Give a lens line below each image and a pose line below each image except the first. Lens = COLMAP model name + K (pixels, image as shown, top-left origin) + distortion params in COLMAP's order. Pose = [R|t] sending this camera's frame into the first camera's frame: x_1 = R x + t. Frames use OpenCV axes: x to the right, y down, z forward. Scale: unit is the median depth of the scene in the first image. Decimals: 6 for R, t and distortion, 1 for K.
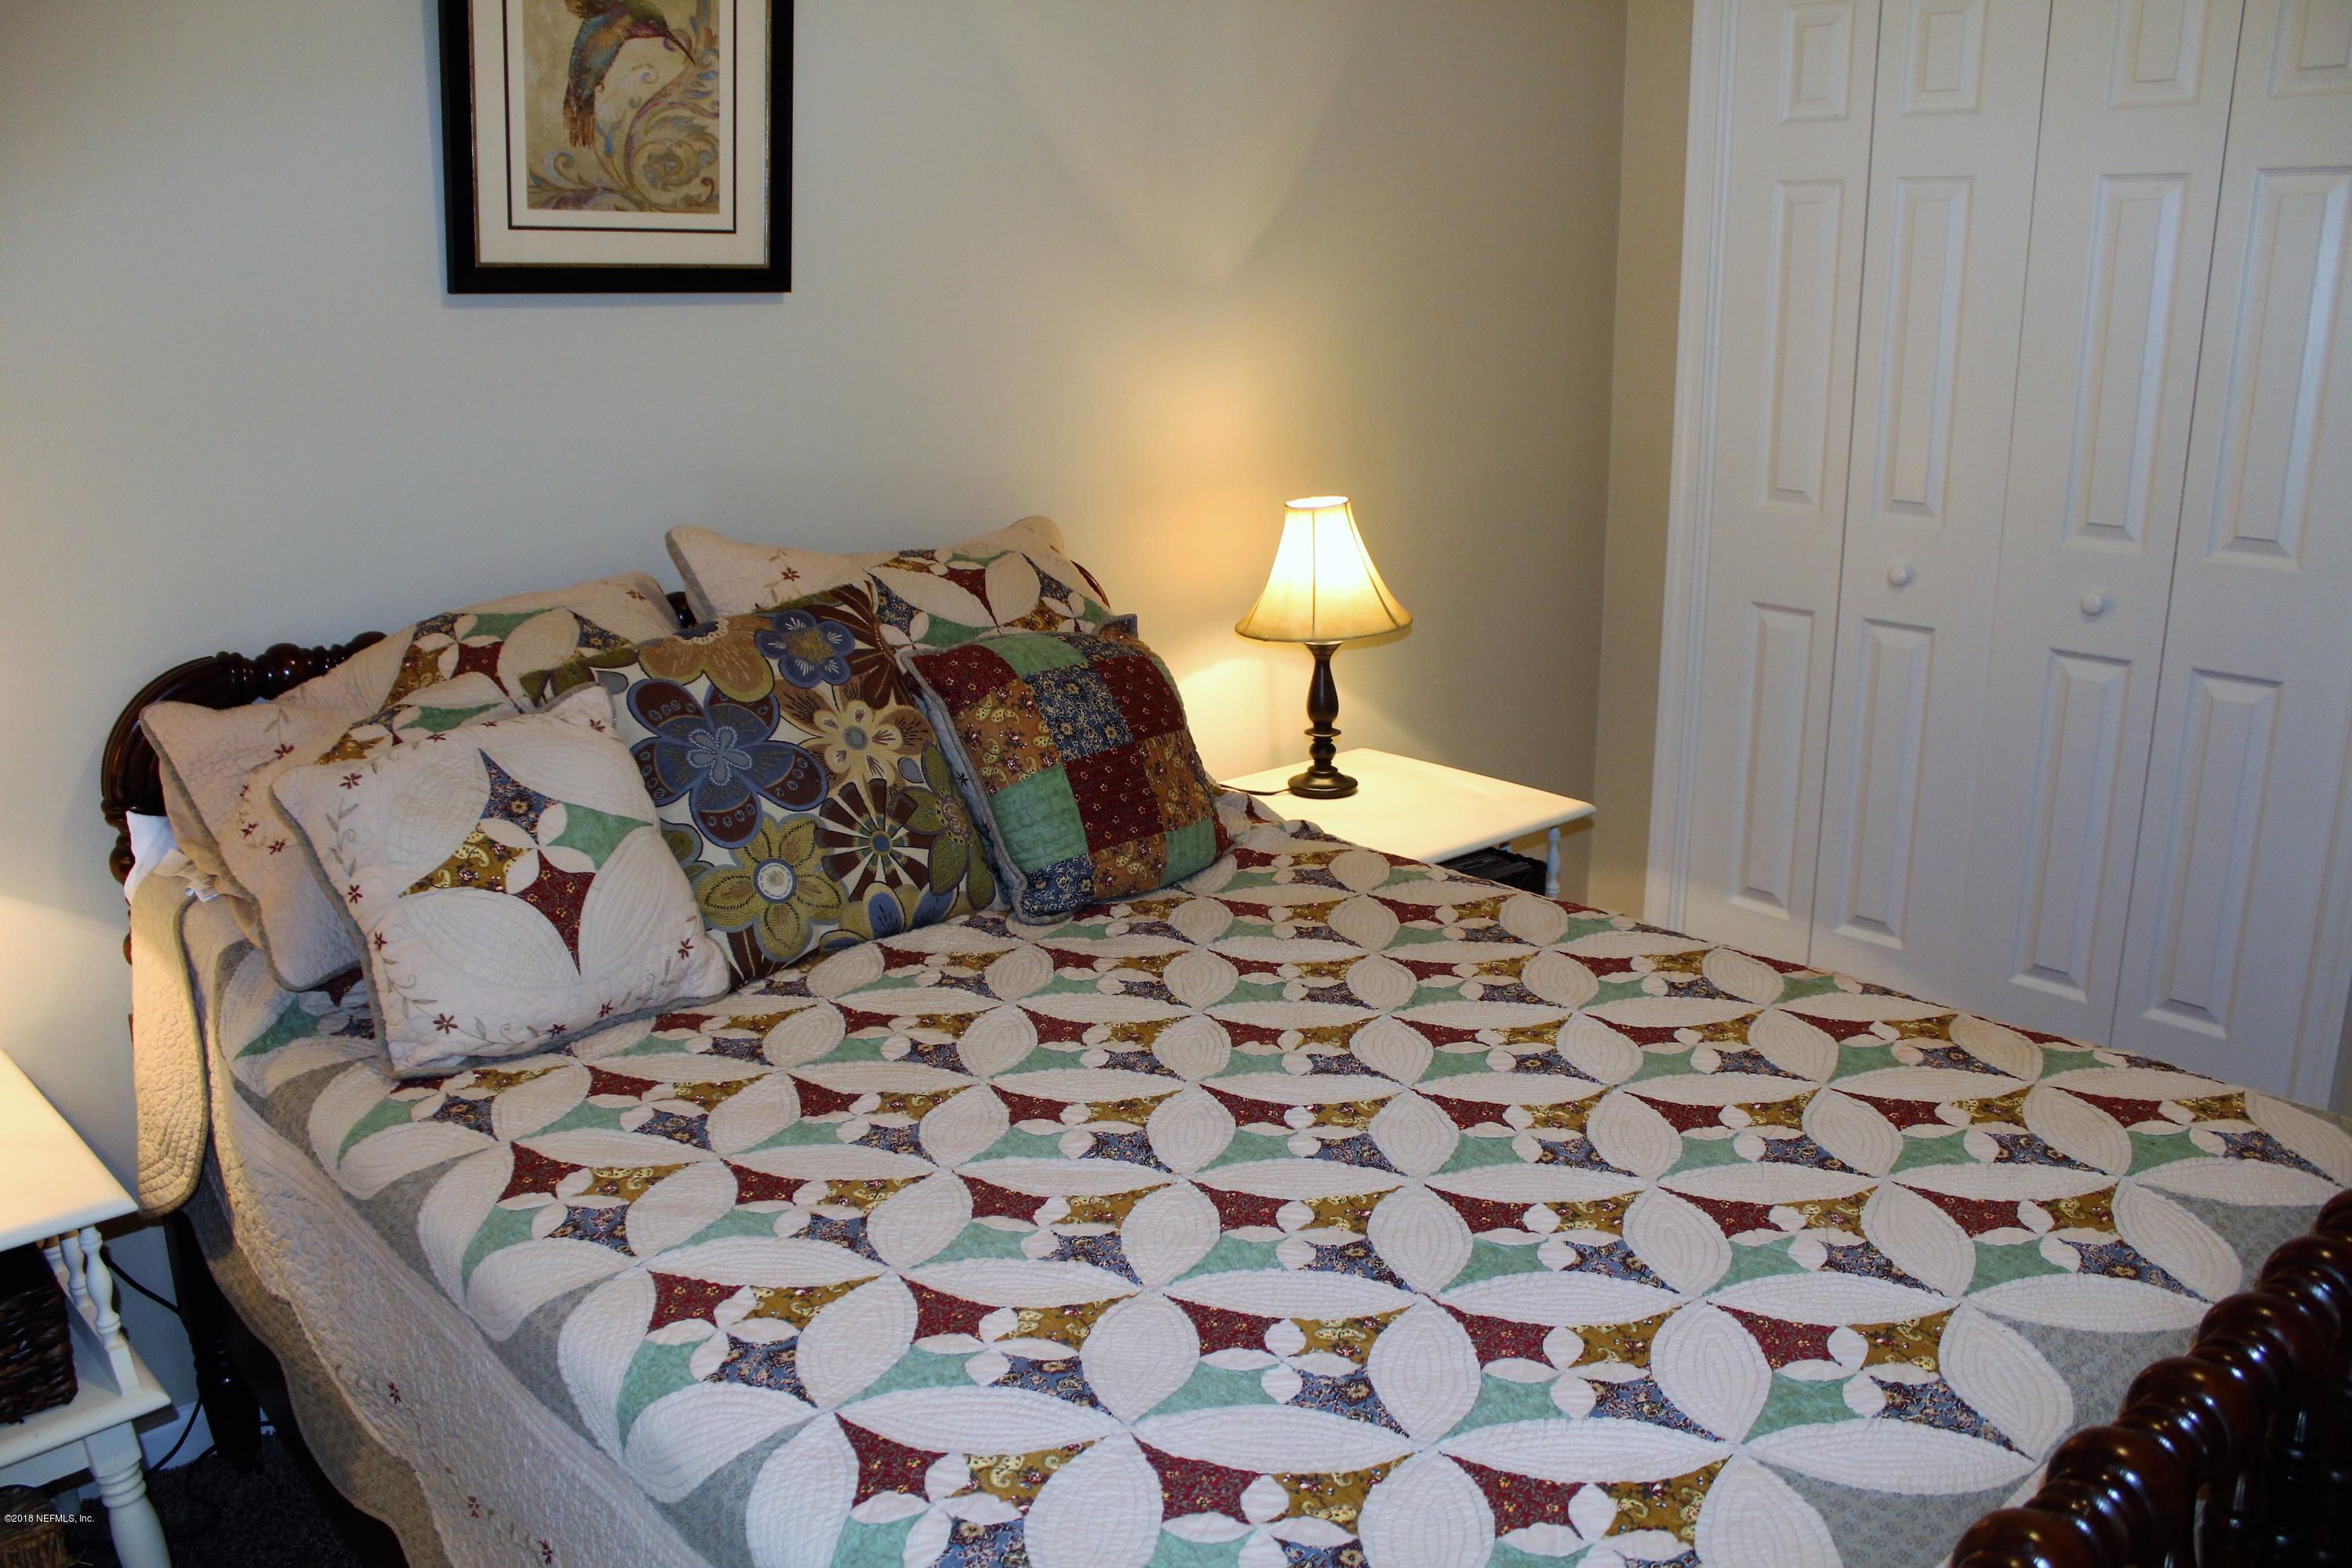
lens RADIAL K [[1960.6, 0, 1166.4], [0, 1960.6, 797.3], [0, 0, 1]] dist [-0.170848, 0.161434]
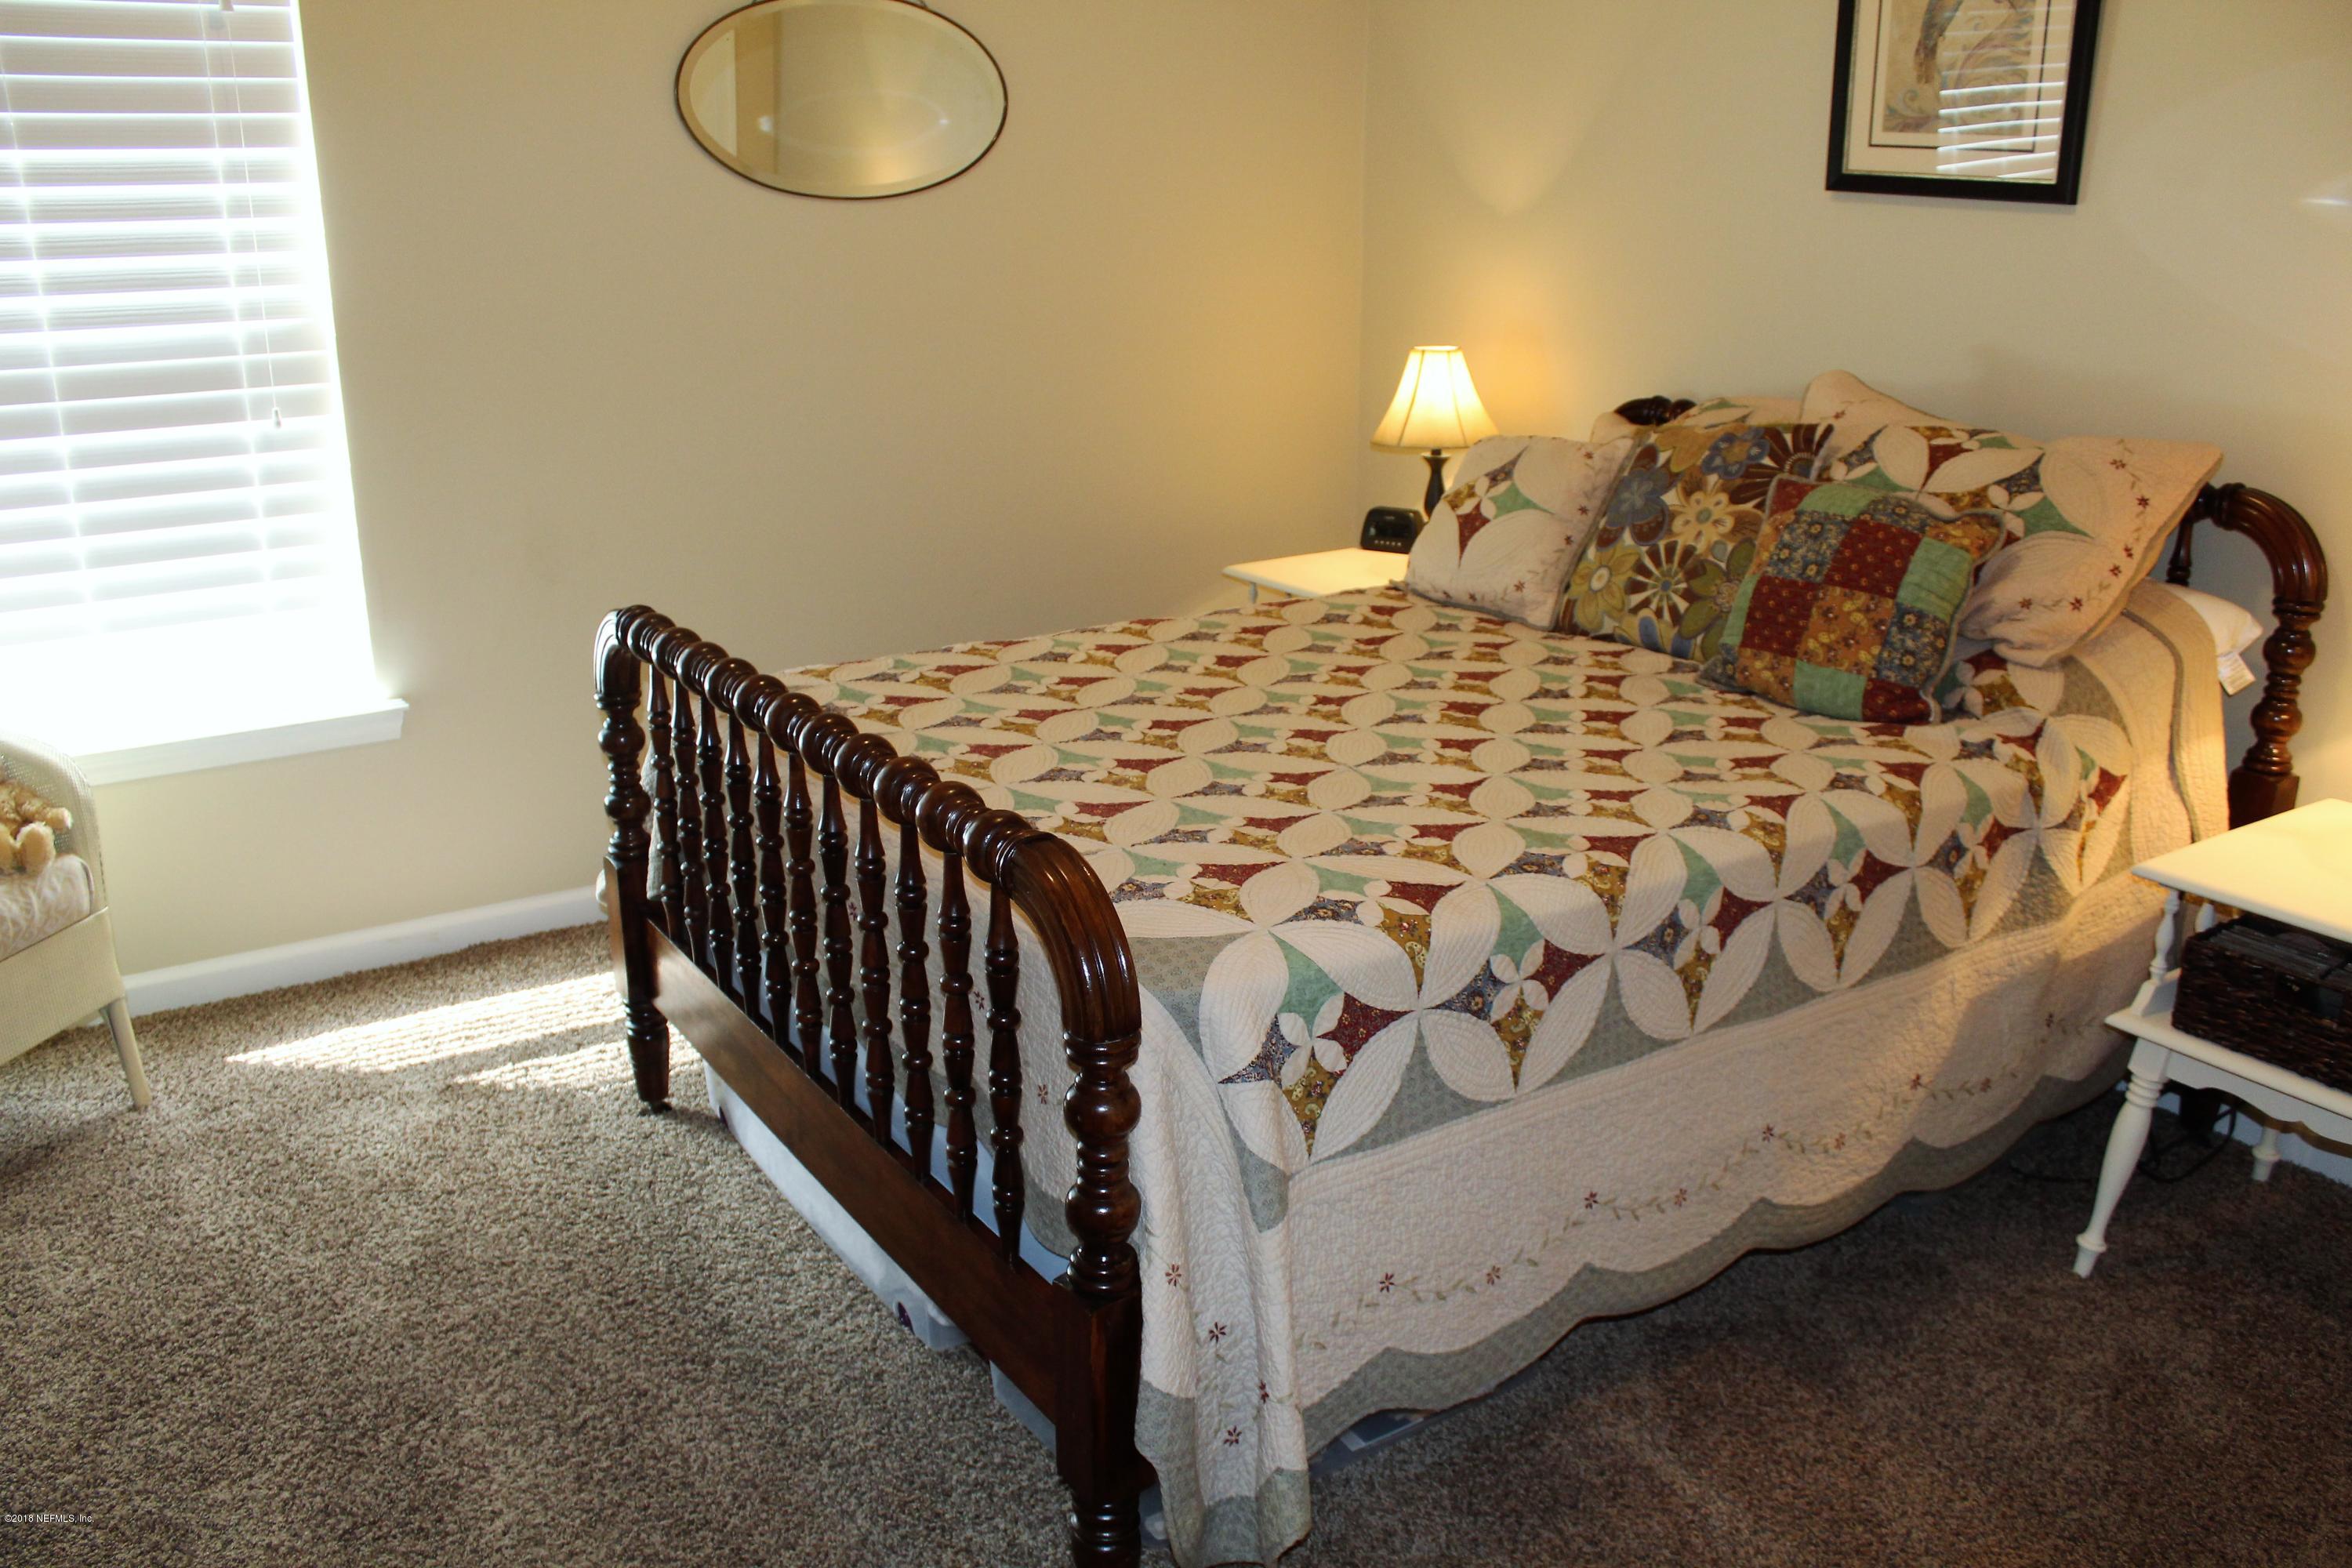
lens RADIAL K [[1960.6, 0, 1166.4], [0, 1960.6, 797.3], [0, 0, 1]] dist [-0.170848, 0.161434]
pose [[-0.138947, 0.312903, -0.939567, 1.241062], [-0.262961, 0.903052, 0.339630, -0.214499], [0.954749, 0.294260, -0.043195, 0.745443]]
